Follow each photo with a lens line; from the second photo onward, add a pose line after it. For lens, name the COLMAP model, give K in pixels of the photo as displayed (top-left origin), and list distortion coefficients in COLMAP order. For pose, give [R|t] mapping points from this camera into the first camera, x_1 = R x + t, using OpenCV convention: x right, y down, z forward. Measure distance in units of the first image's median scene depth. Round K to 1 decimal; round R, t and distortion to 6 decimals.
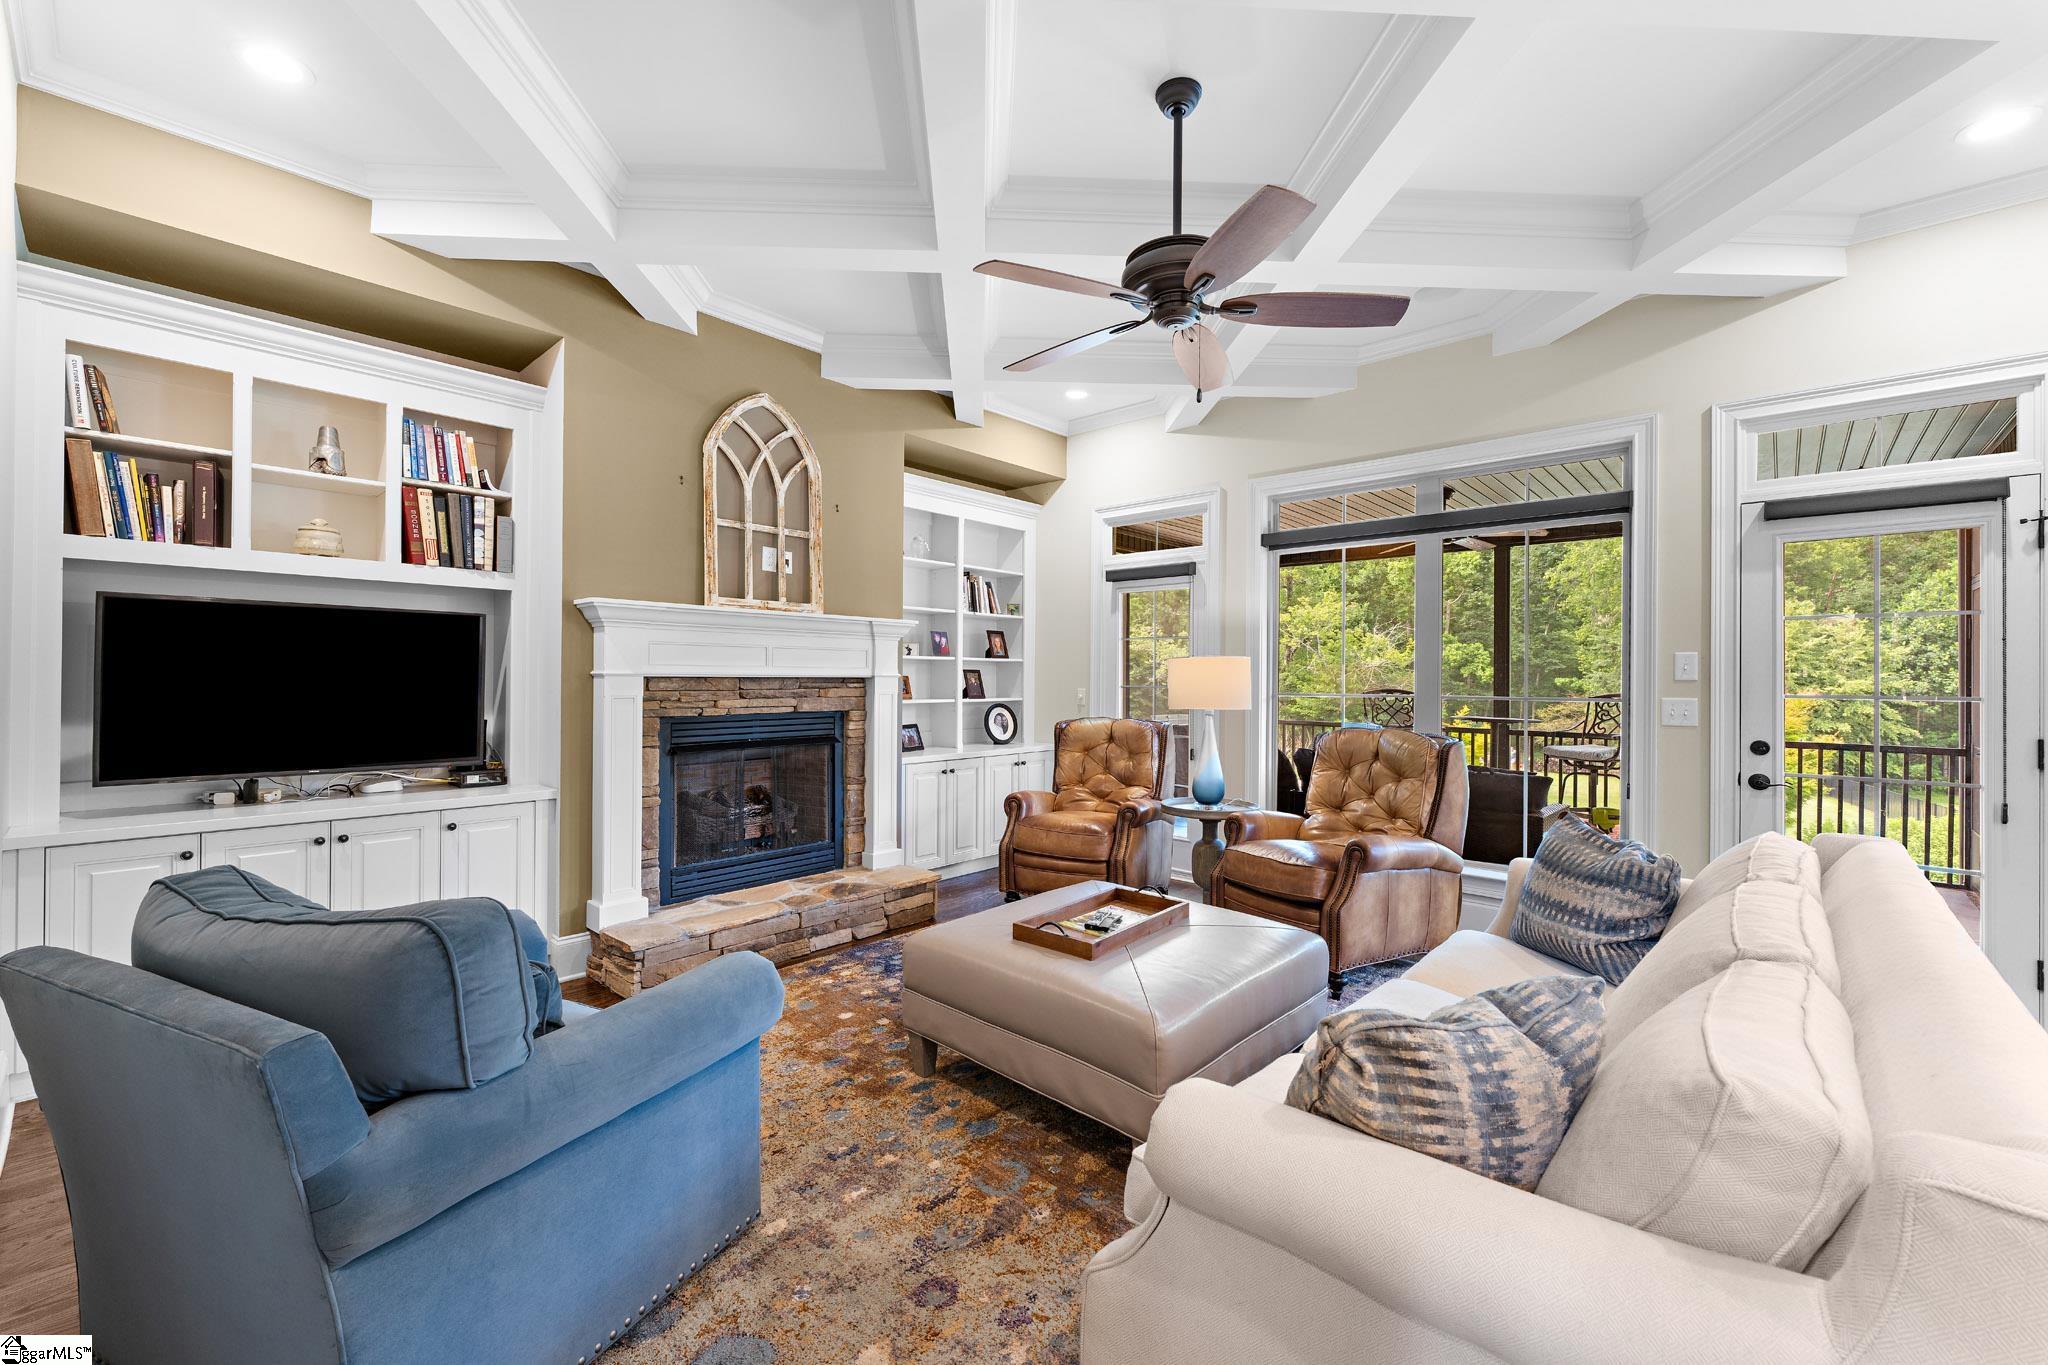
lens RADIAL K [[828.1, 0, 1017.3], [0, 828.1, 681.5], [0, 0, 1]] dist [-0.005939, 0.000766]
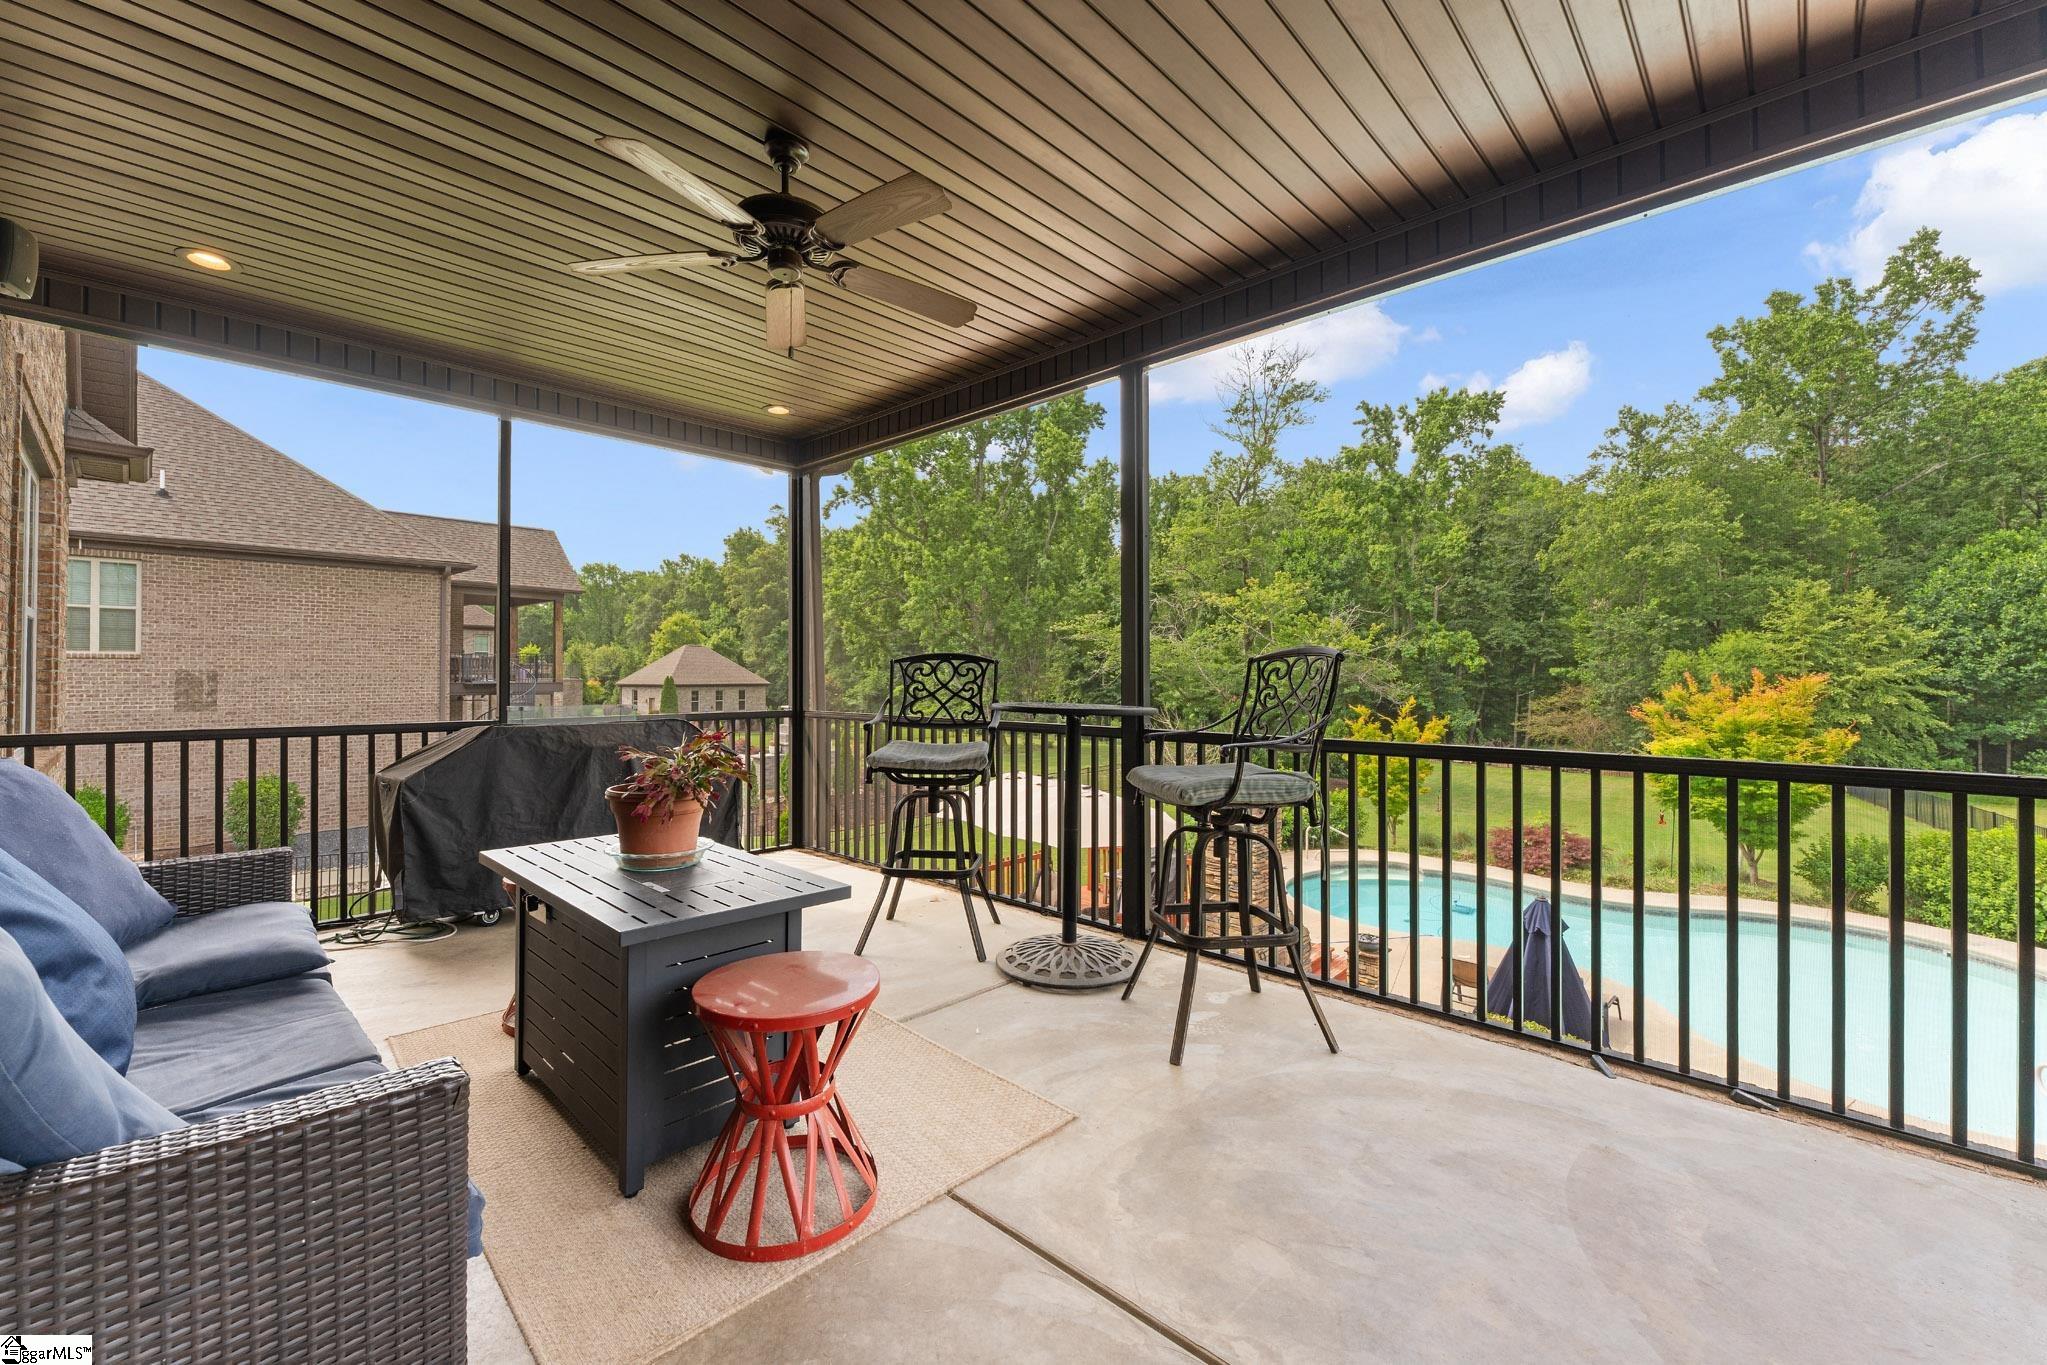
lens RADIAL K [[827.7, 0, 1015.5], [0, 827.7, 665.3], [0, 0, 1]] dist [-0.005939, 0.000766]
pose [[0.999842, -0.005895, -0.016757, 0.084498], [0.005651, 0.999878, -0.014543, 0.004080], [0.016840, 0.014446, 0.999754, 0.078557]]
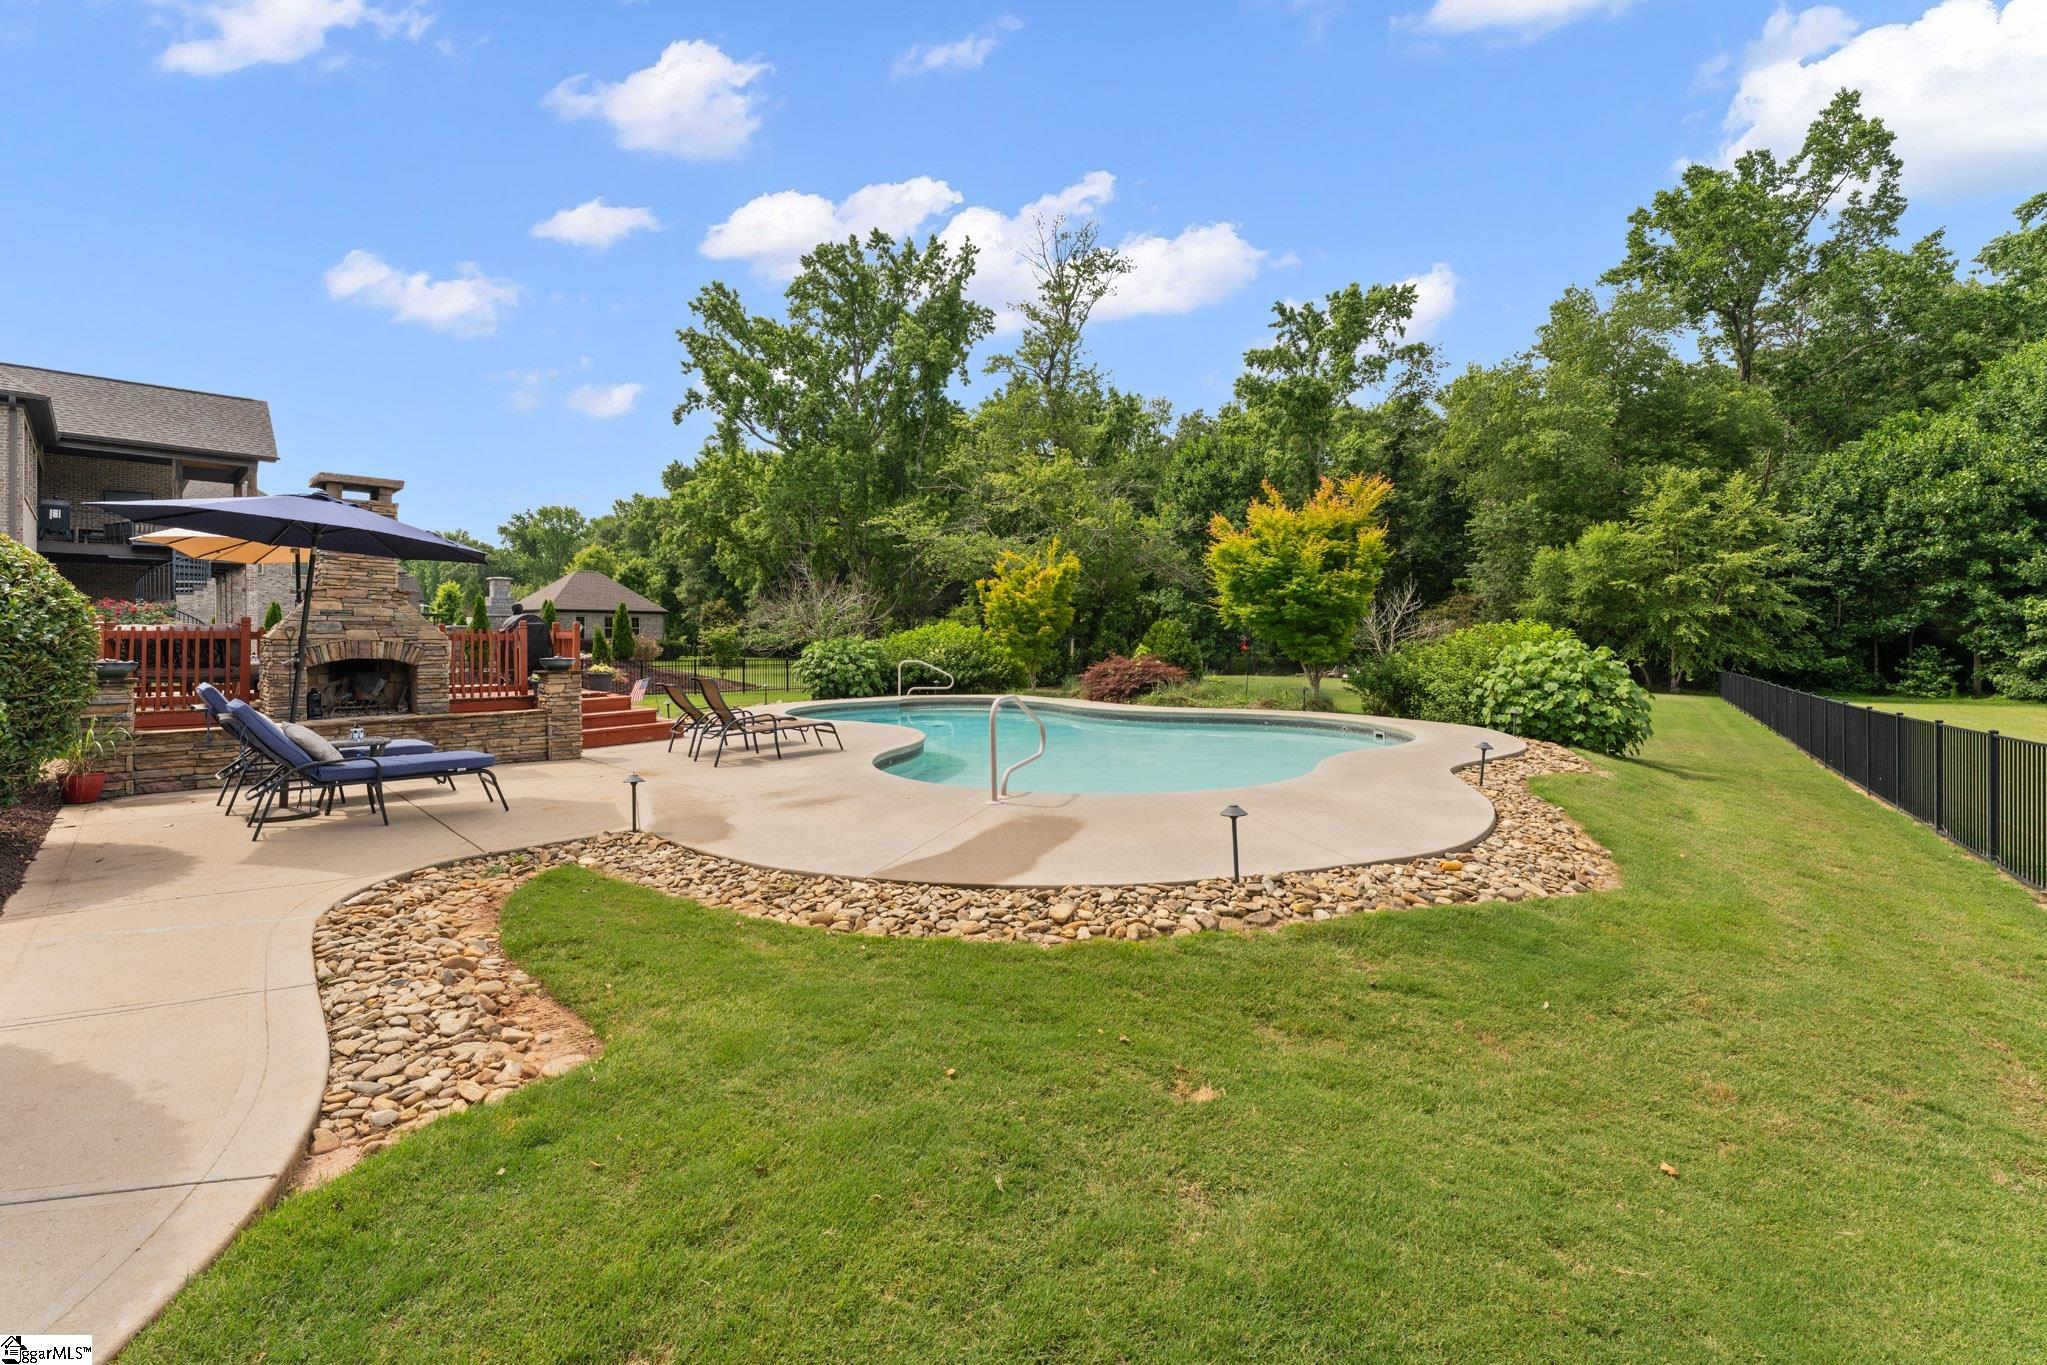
lens RADIAL K [[875.6, 0, 1027.3], [0, 875.6, 637.8], [0, 0, 1]] dist [-0.005054, 0.000063]
pose [[0.999105, -0.009248, -0.041284, 0.313686], [0.009115, 0.999953, -0.003412, 0.073726], [0.041314, 0.003033, 0.999142, 0.084643]]
